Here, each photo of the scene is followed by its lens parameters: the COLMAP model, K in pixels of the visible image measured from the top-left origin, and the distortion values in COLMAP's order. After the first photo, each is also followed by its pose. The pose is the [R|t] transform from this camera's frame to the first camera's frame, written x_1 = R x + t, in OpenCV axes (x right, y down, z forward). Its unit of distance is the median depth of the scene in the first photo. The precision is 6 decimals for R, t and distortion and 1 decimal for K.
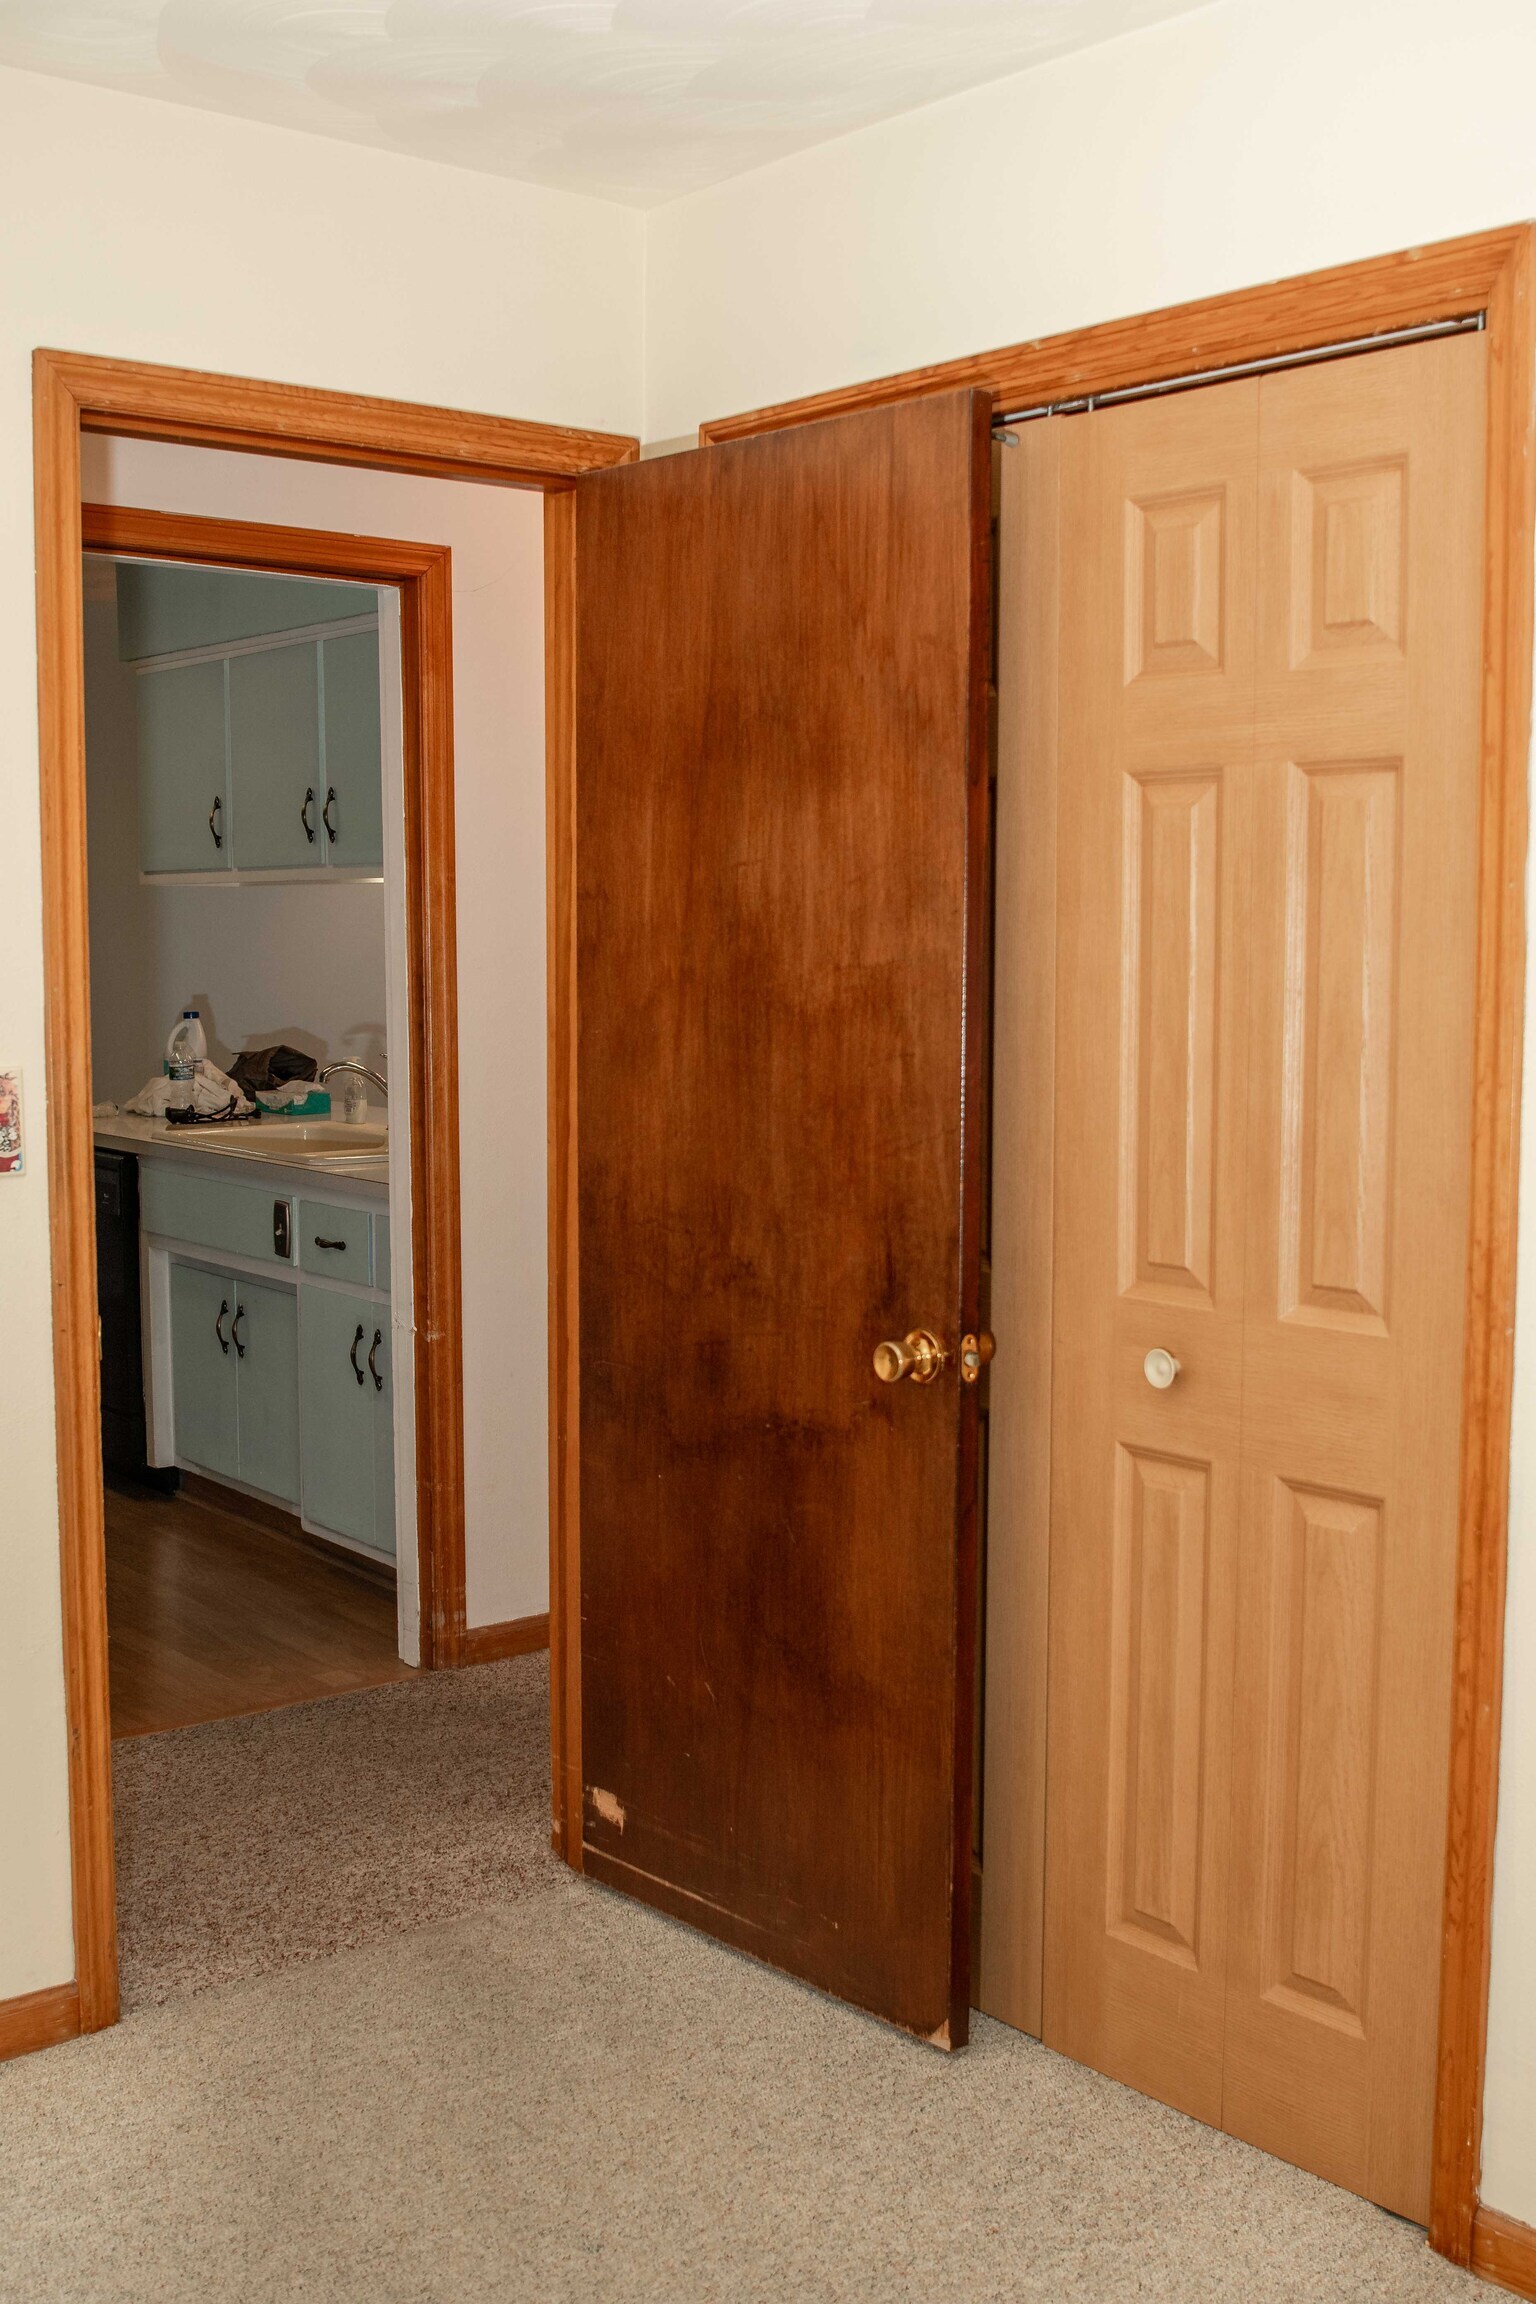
lens RADIAL K [[2424.9, 0, 766.2], [0, 2424.9, 1154.6], [0, 0, 1]] dist [-0.066494, 0.000000]
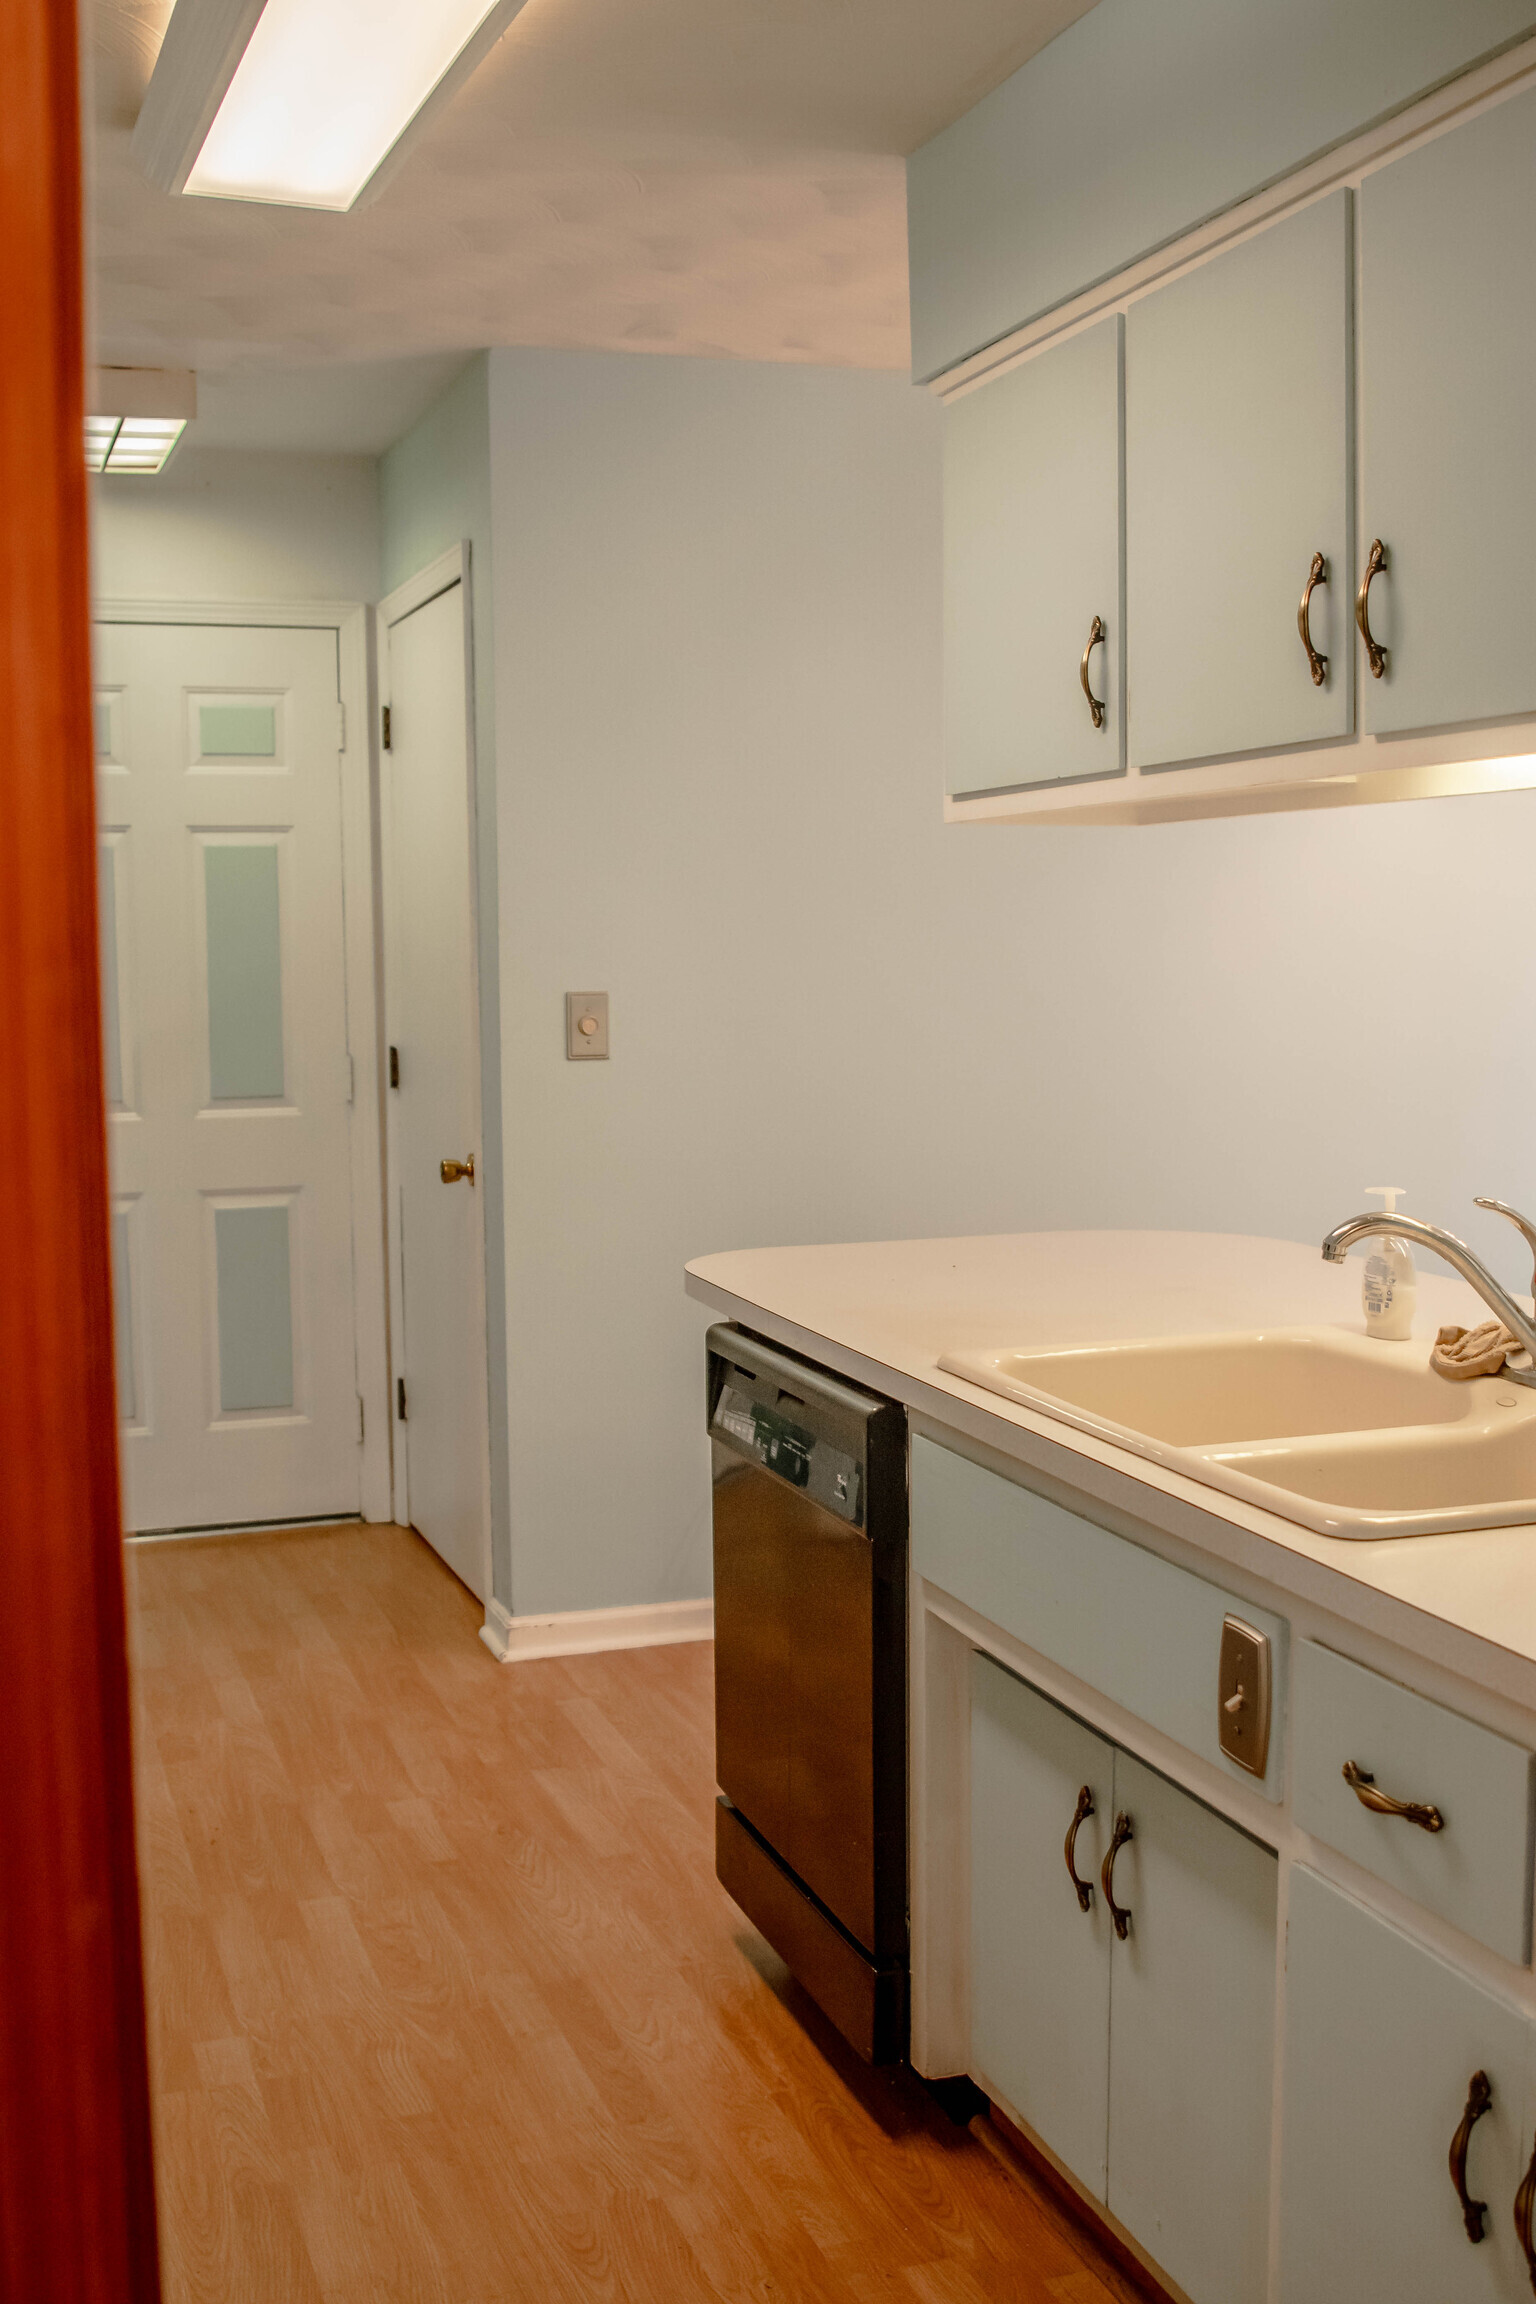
lens RADIAL K [[2424.9, 0, 760.4], [0, 2424.9, 1152.6], [0, 0, 1]] dist [-0.066494, 0.000000]
pose [[0.936838, 0.026091, -0.348790, -0.134802], [-0.025822, 0.999652, 0.005420, -0.049675], [0.348810, 0.003929, 0.937185, 0.590266]]
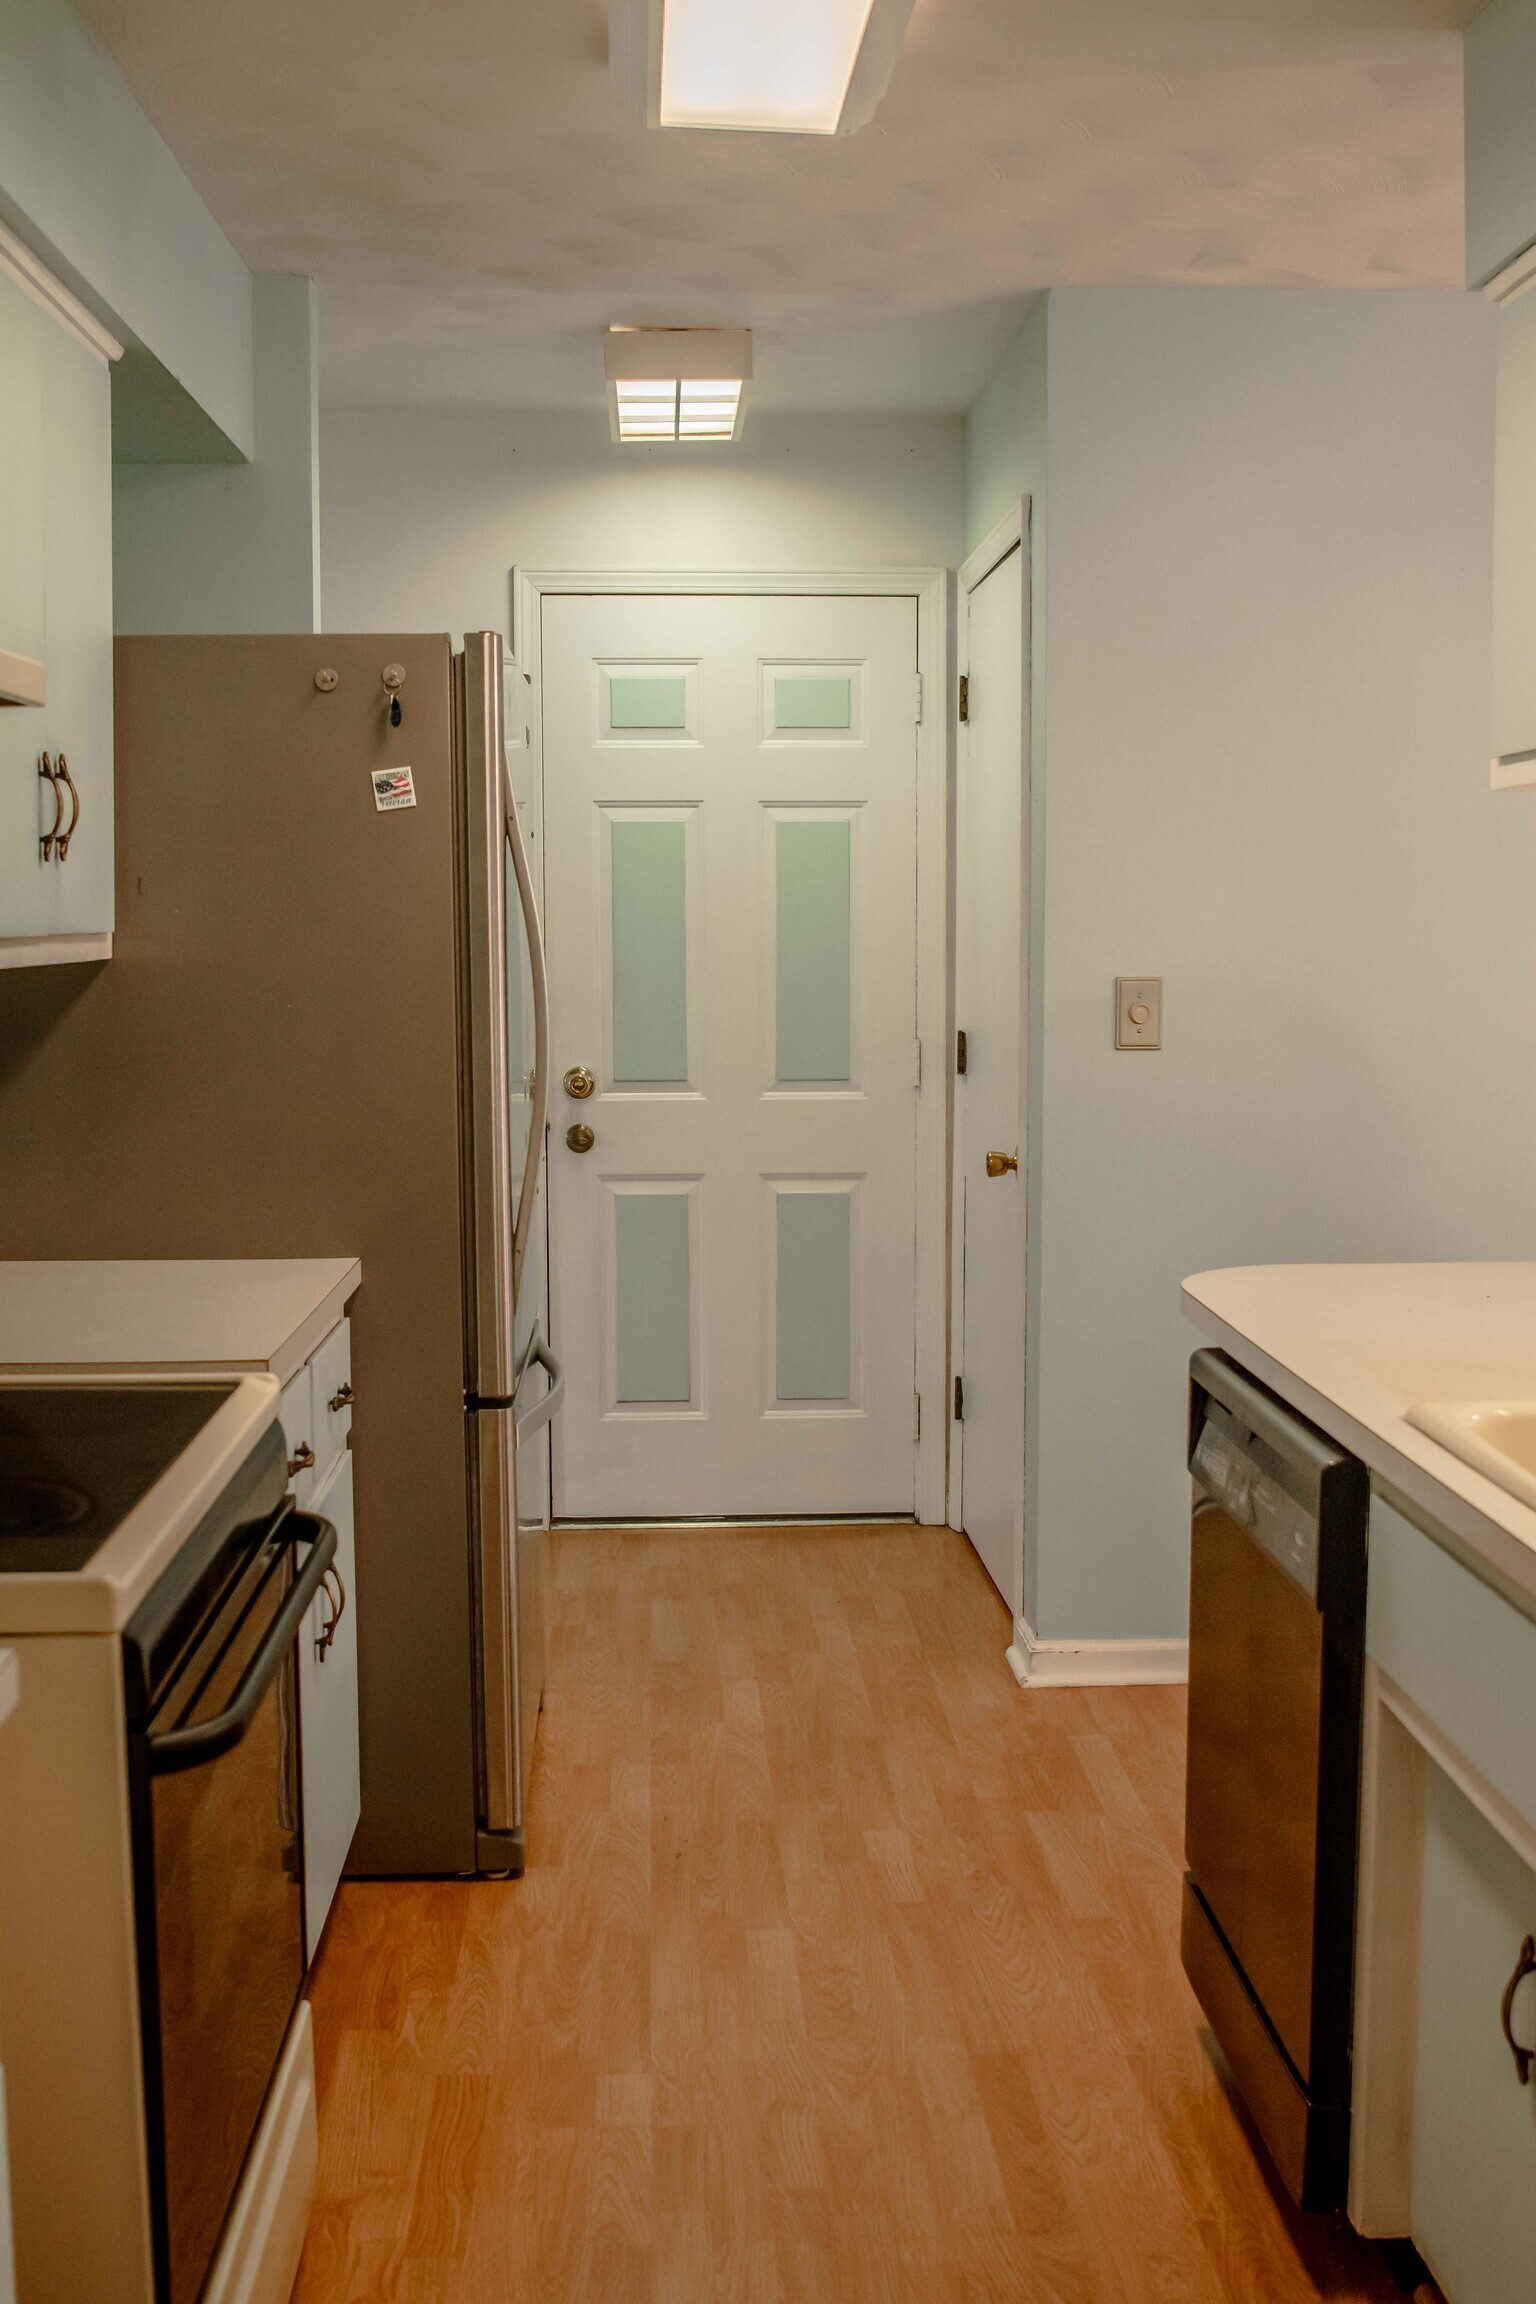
lens RADIAL K [[2424.9, 0, 774.4], [0, 2424.9, 1154.5], [0, 0, 1]] dist [-0.066494, 0.000000]
pose [[0.802268, 0.059818, -0.593959, -0.113937], [-0.056234, 0.998115, 0.024566, -0.054472], [0.594309, 0.013692, 0.804120, 0.656263]]
